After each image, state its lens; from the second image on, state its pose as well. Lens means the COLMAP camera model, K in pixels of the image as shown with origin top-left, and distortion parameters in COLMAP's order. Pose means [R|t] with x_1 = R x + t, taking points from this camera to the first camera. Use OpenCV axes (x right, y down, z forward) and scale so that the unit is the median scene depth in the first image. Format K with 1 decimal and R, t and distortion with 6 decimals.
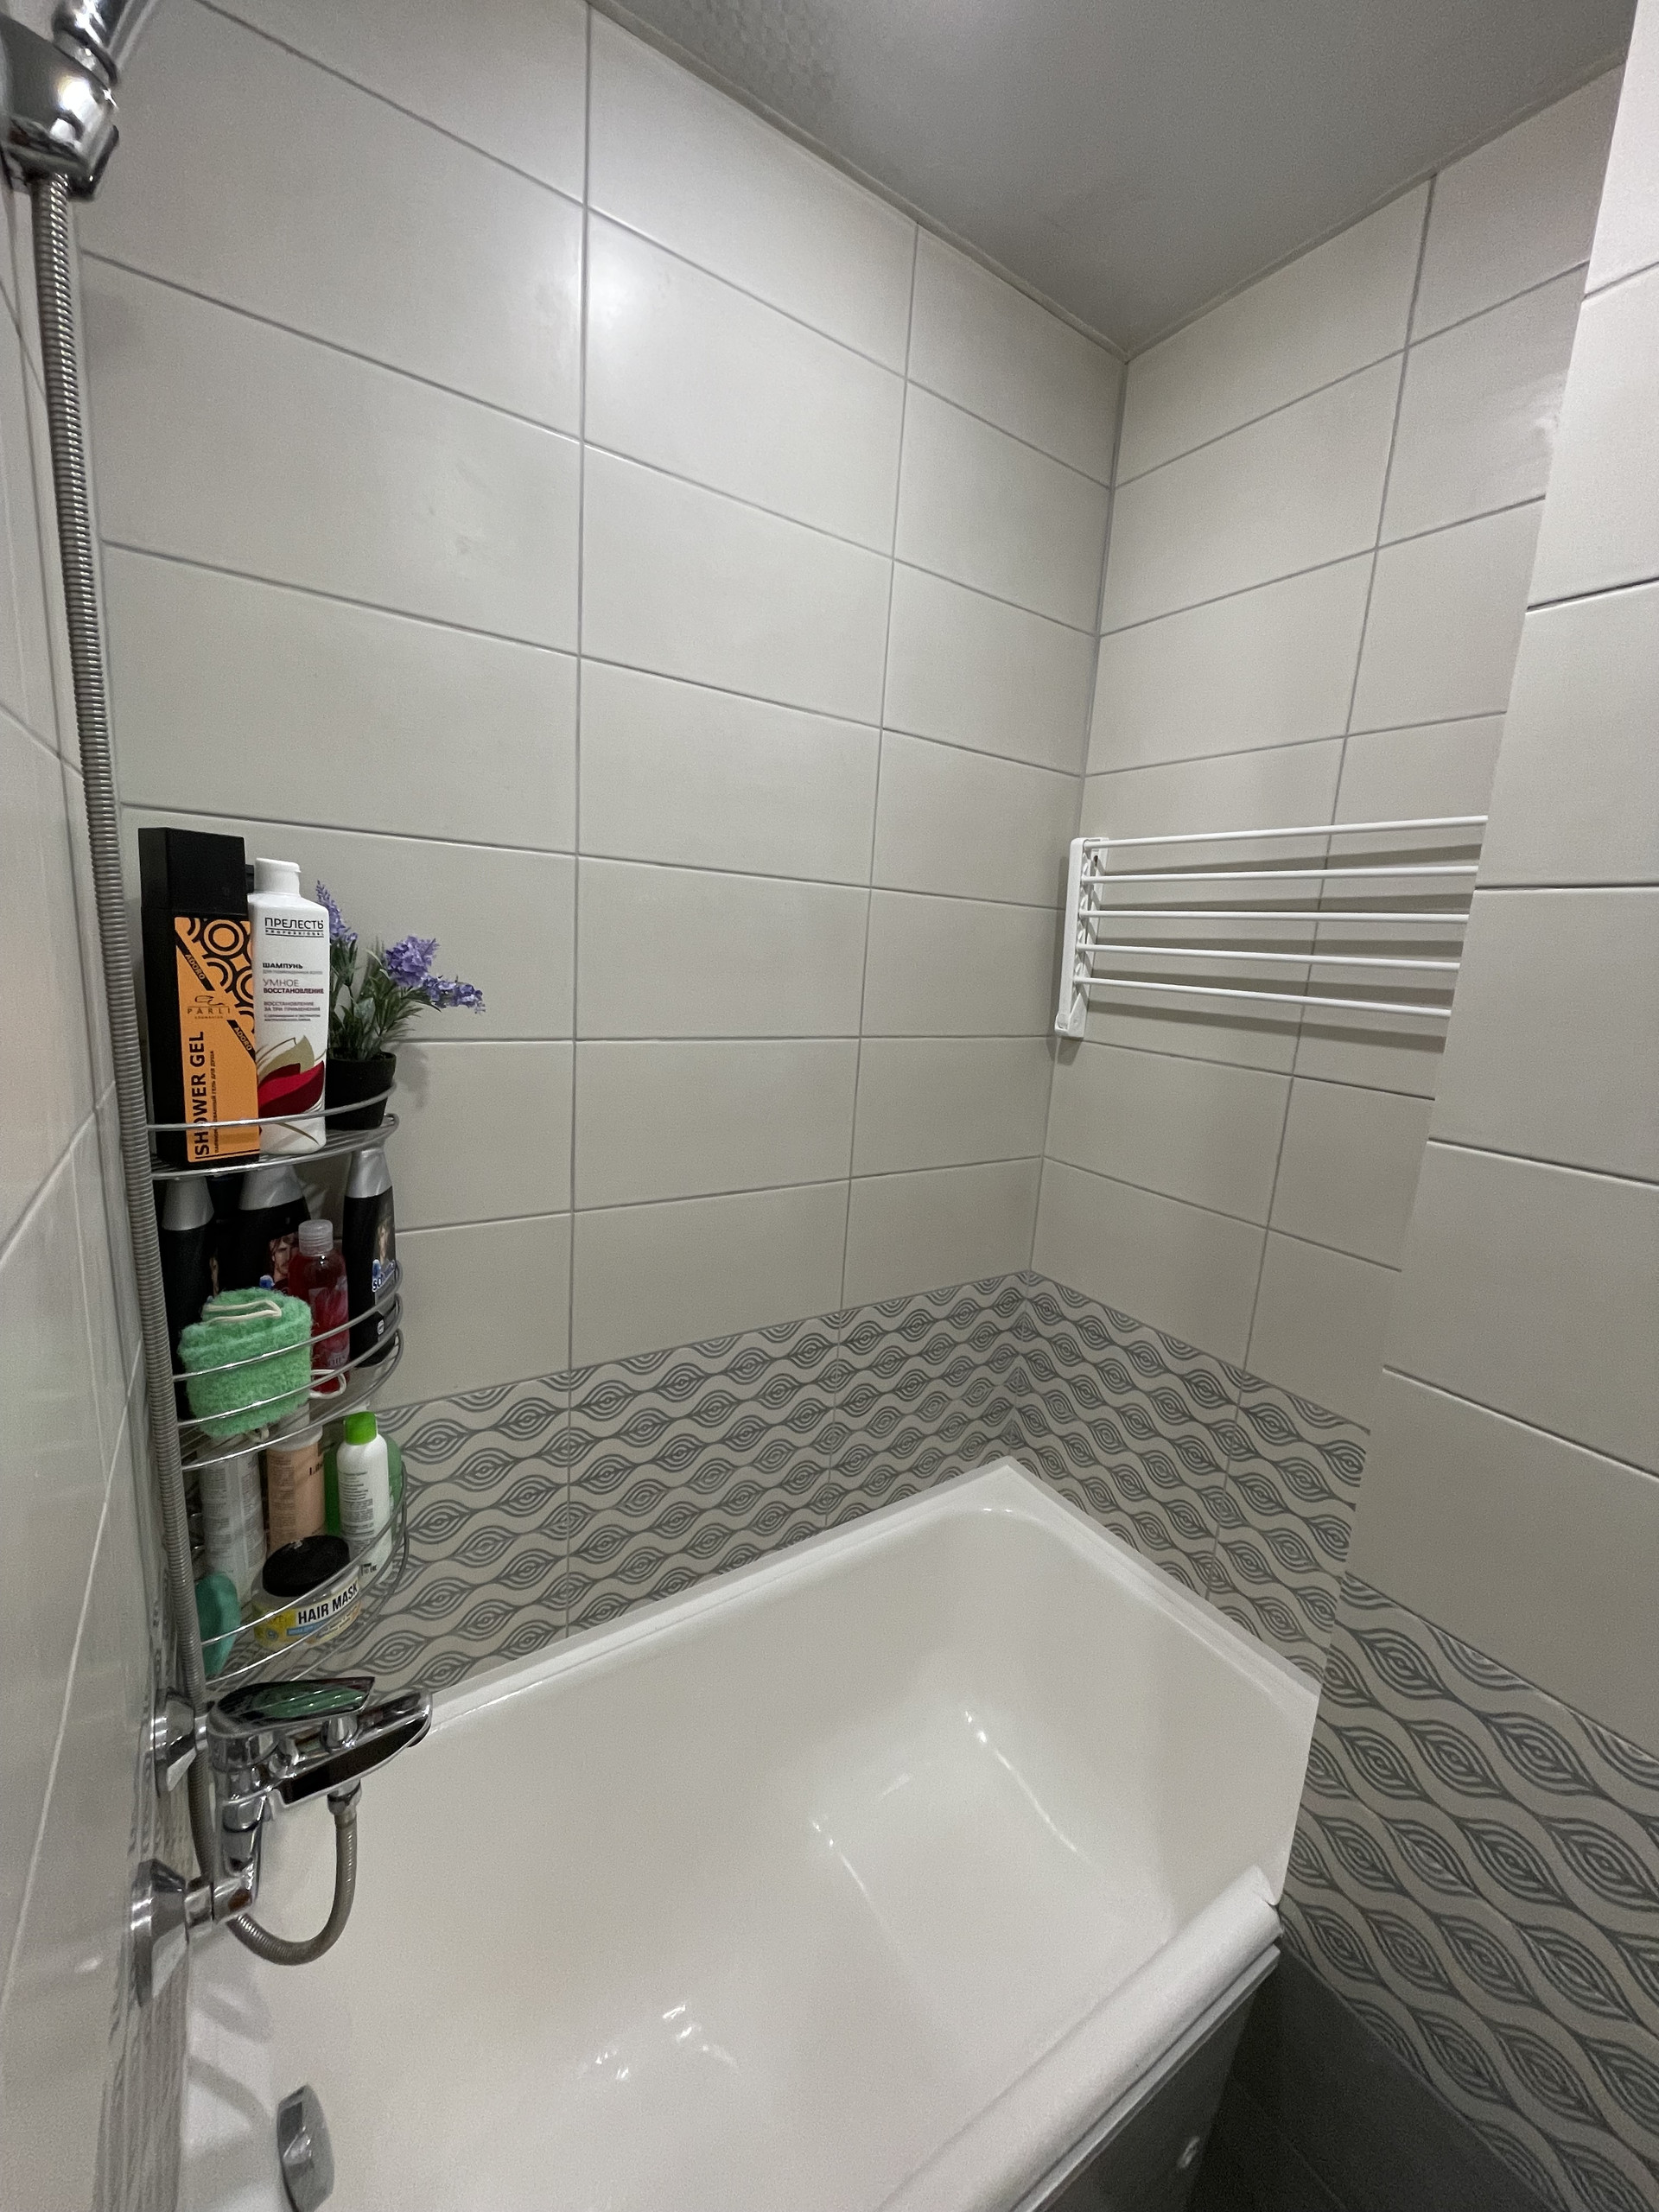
lens RADIAL K [[892.6, 0, 826.1], [0, 892.6, 1113.9], [0, 0, 1]] dist [-0.004508, 0.000494]
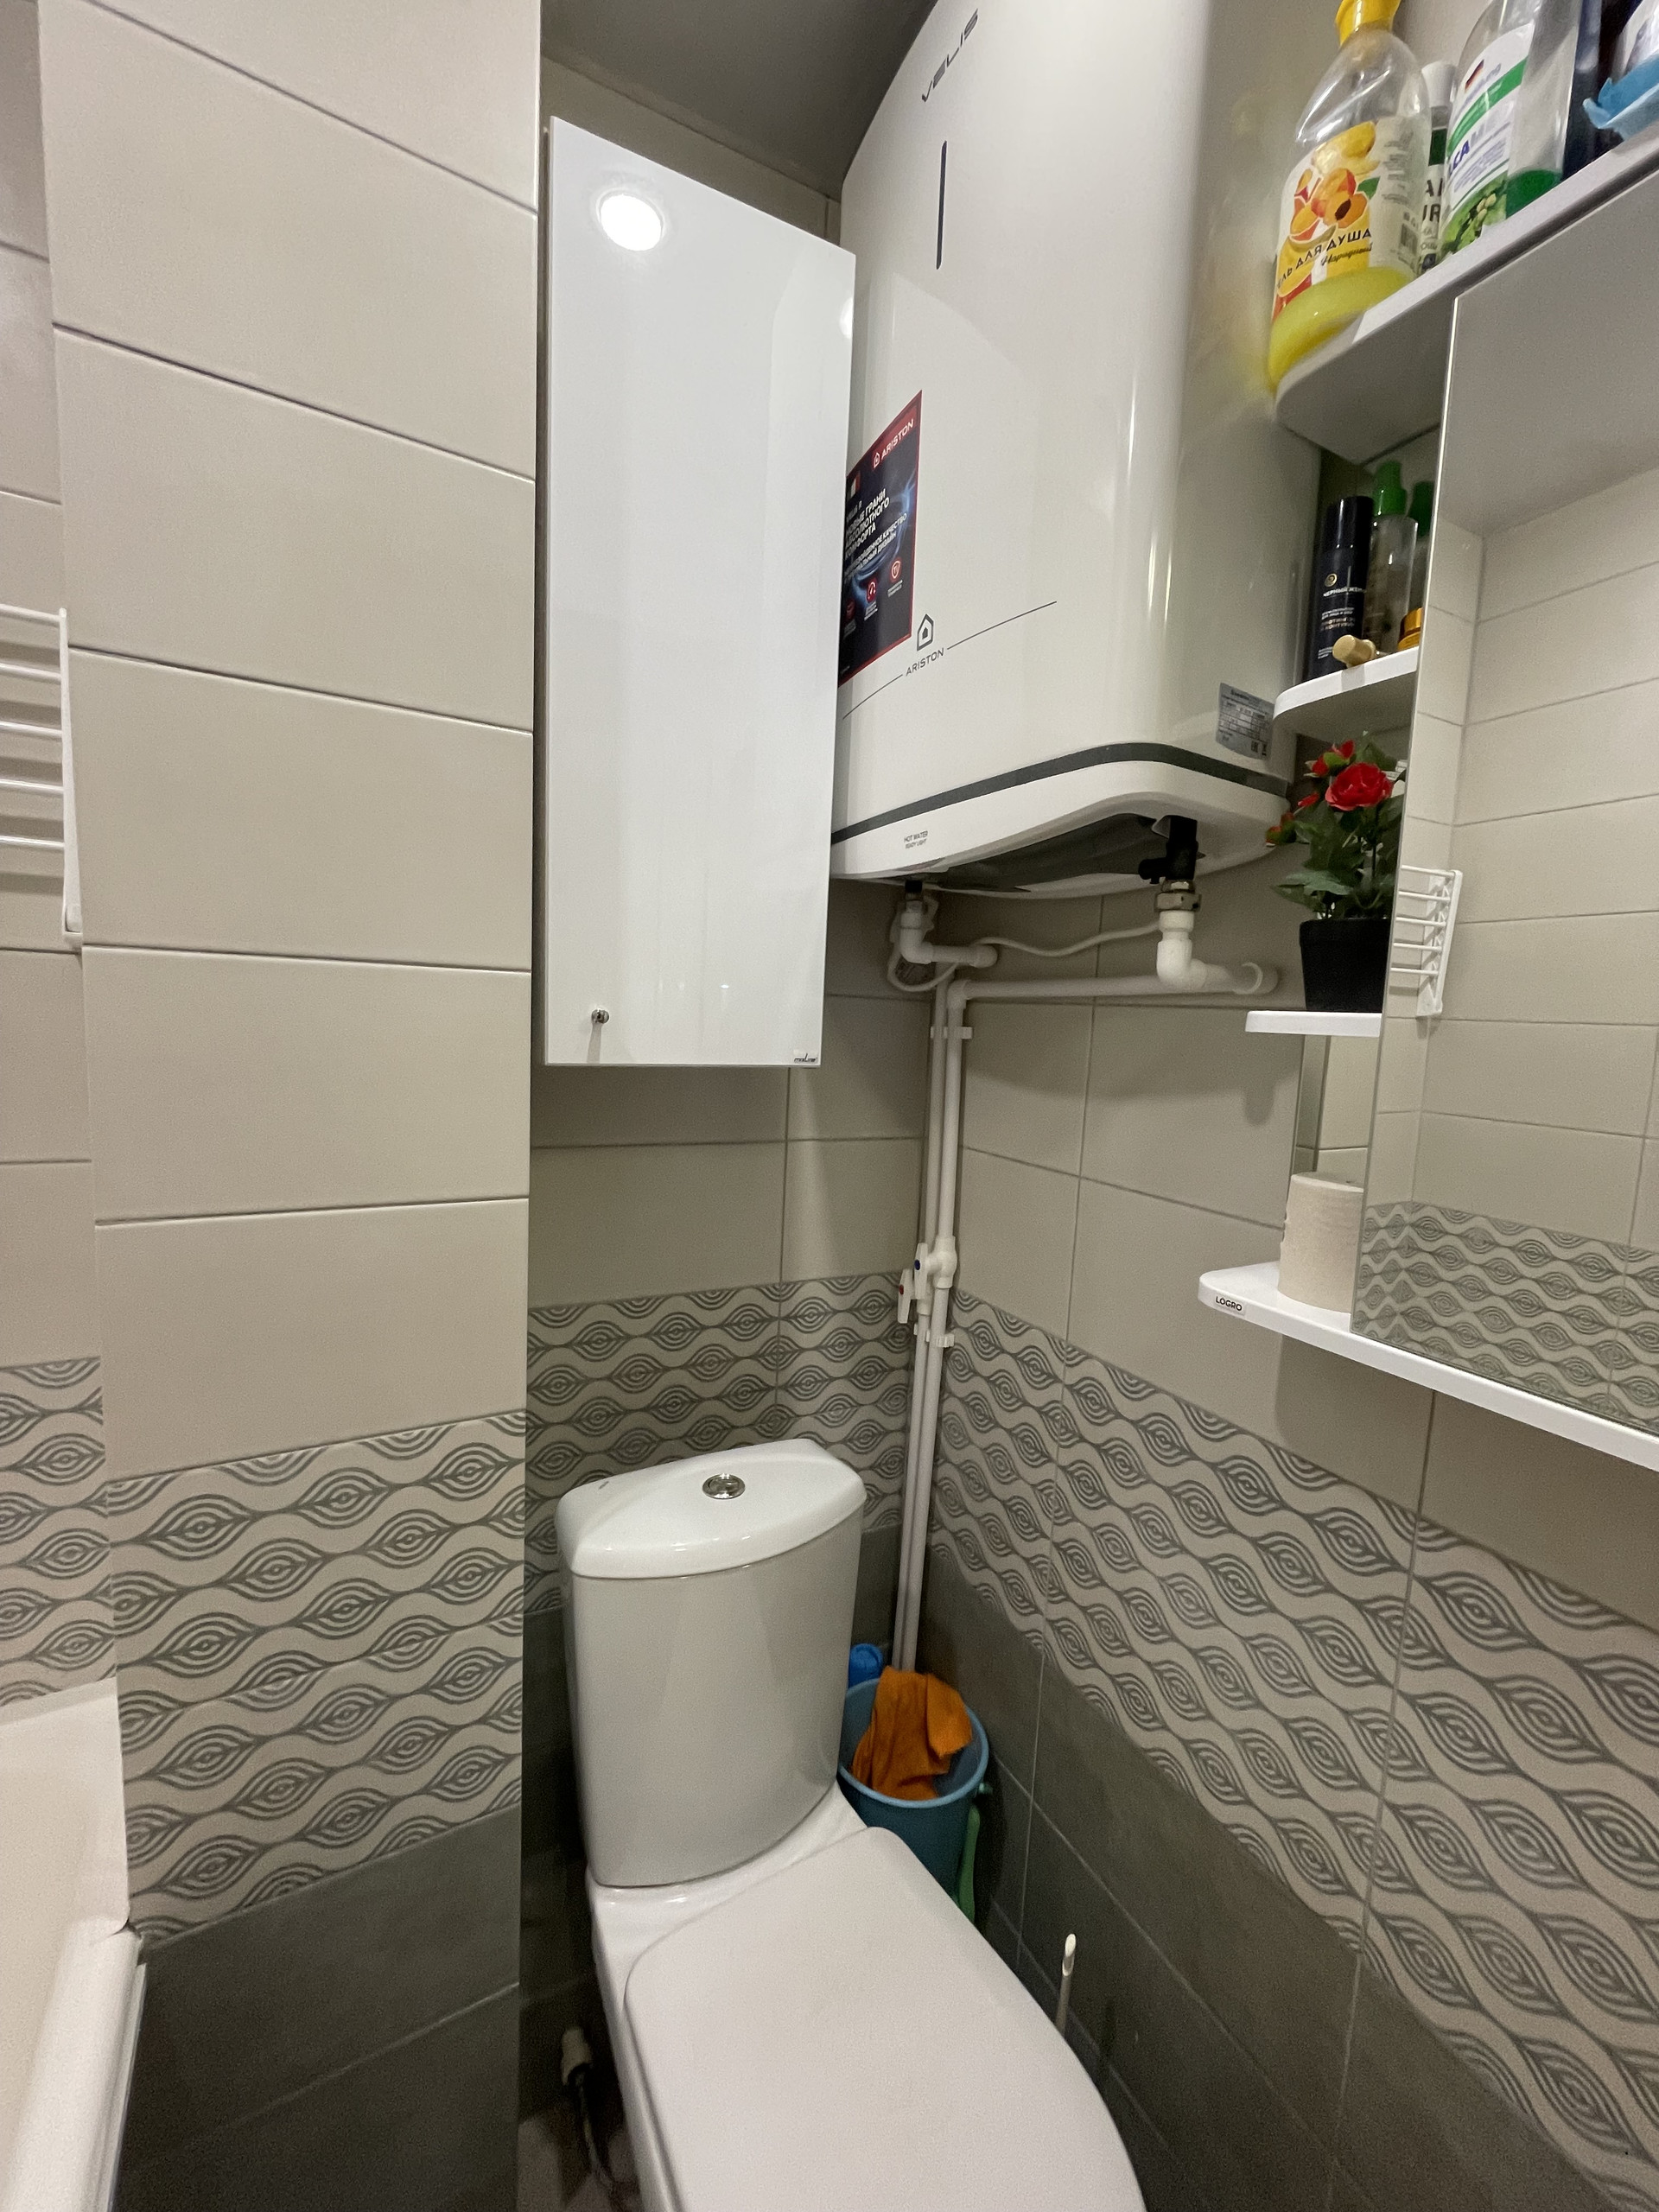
lens RADIAL K [[892.6, 0, 832.4], [0, 892.6, 1105.6], [0, 0, 1]] dist [-0.004508, 0.000494]
pose [[0.058988, -0.167621, 0.984085, -0.082523], [0.142210, 0.977158, 0.157917, 0.080496], [-0.988077, 0.130632, 0.081478, 0.128127]]
